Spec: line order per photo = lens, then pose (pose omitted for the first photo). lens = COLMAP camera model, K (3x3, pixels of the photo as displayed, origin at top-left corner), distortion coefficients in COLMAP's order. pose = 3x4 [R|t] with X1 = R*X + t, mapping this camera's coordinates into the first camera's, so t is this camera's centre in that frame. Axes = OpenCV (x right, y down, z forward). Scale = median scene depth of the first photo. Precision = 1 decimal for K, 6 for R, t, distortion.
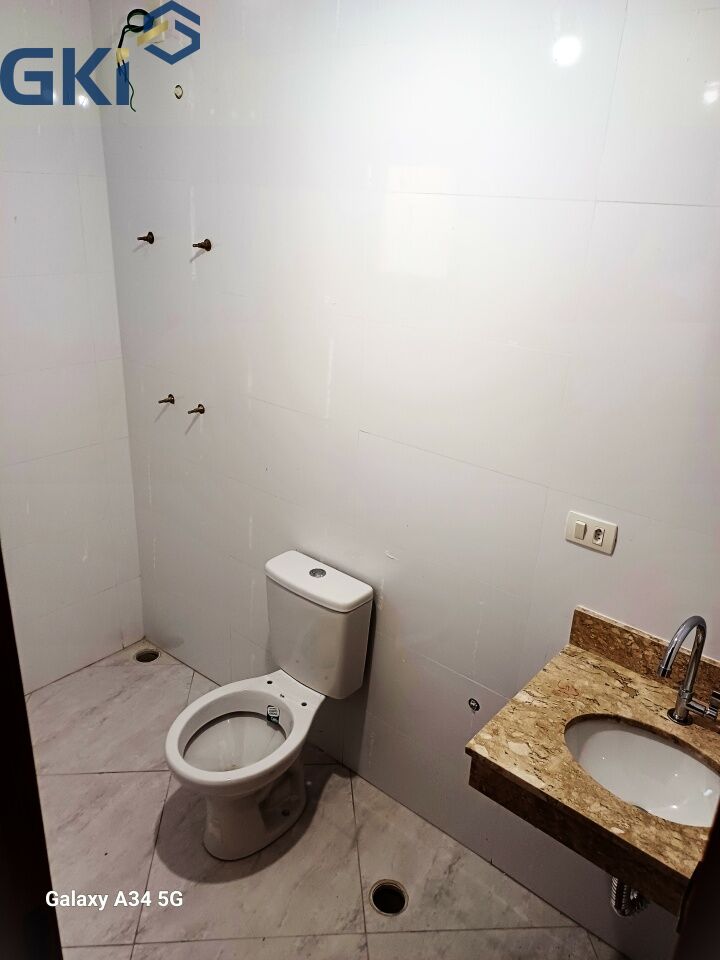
lens RADIAL K [[702.0, 0, 360.0], [0, 702.0, 480.0], [0, 0, 1]] dist [0.070335, -0.061291]
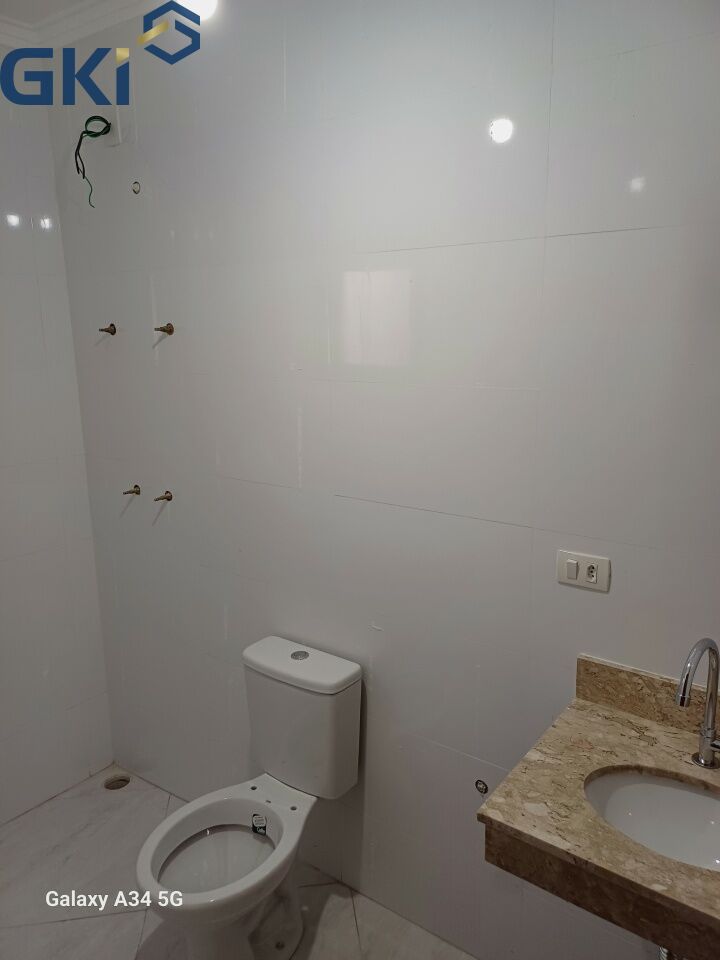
lens RADIAL K [[706.7, 0, 370.2], [0, 706.7, 479.6], [0, 0, 1]] dist [0.046730, -0.027760]
pose [[0.996133, -0.070394, 0.052567, -0.001054], [0.078376, 0.982380, -0.169668, 0.091816], [-0.039697, 0.173132, 0.984098, 0.049513]]
